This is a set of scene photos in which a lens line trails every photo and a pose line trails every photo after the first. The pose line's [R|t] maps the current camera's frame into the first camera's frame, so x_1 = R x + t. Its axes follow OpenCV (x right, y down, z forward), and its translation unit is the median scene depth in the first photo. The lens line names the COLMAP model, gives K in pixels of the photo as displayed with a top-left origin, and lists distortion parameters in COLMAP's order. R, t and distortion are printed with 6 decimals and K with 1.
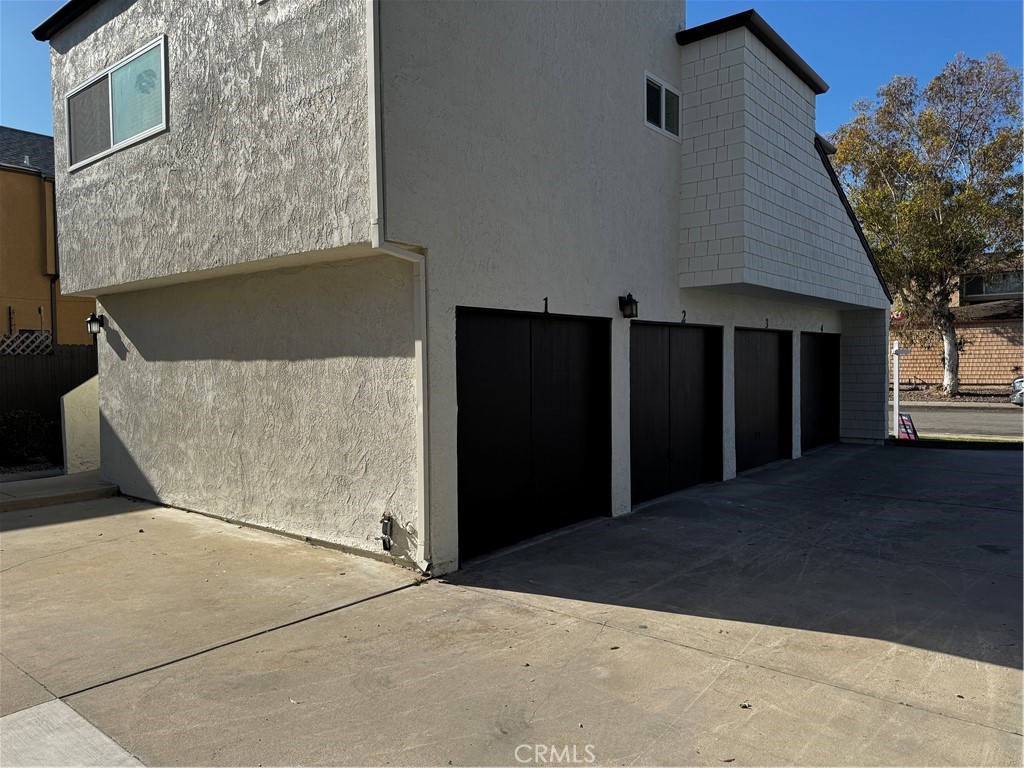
lens RADIAL K [[712.9, 0, 513.0], [0, 712.9, 388.9], [0, 0, 1]] dist [0.066297, -0.088325]
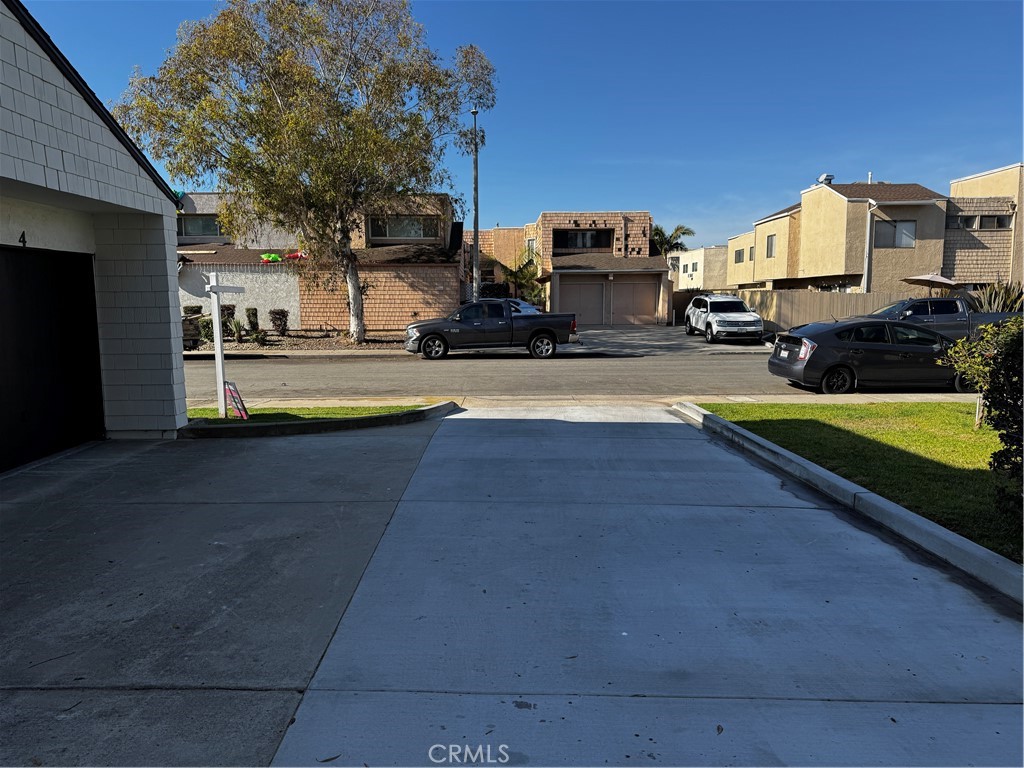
lens RADIAL K [[709.4, 0, 512.0], [0, 709.4, 384.0], [0, 0, 1]] dist [0.077674, -0.102643]
pose [[0.760862, -0.062844, 0.645864, 0.096053], [0.016830, 0.996876, 0.077172, -0.003317], [-0.648696, -0.047847, 0.759542, 0.098339]]
